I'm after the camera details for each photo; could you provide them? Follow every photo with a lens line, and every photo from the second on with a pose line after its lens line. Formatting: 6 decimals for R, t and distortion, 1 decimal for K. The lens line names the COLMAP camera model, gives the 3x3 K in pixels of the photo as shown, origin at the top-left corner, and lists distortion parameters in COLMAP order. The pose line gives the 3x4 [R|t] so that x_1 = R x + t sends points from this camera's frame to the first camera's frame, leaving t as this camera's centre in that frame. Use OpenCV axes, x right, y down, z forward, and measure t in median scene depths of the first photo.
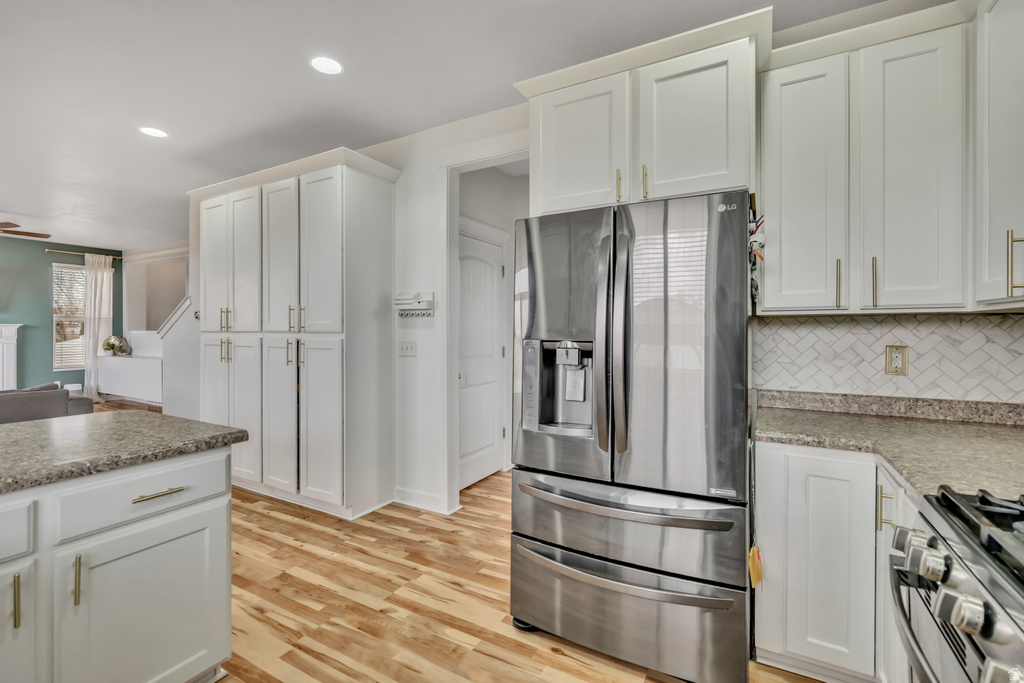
lens RADIAL K [[449.3, 0, 517.4], [0, 449.3, 335.9], [0, 0, 1]] dist [-0.000165, -0.000496]
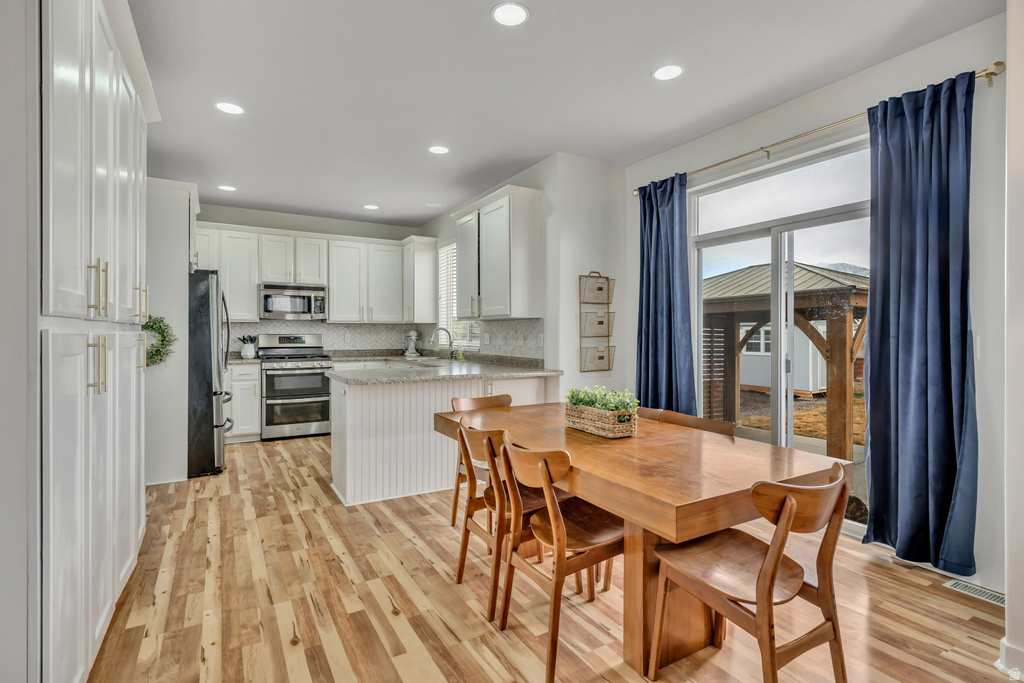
lens RADIAL K [[494.7, 0, 512.6], [0, 494.7, 335.0], [0, 0, 1]] dist [-0.002622, -0.000473]
pose [[-0.861968, -0.005424, 0.506934, -1.988028], [-0.000144, 0.999945, 0.010454, 0.008778], [-0.506963, 0.008938, -0.861921, 1.986991]]
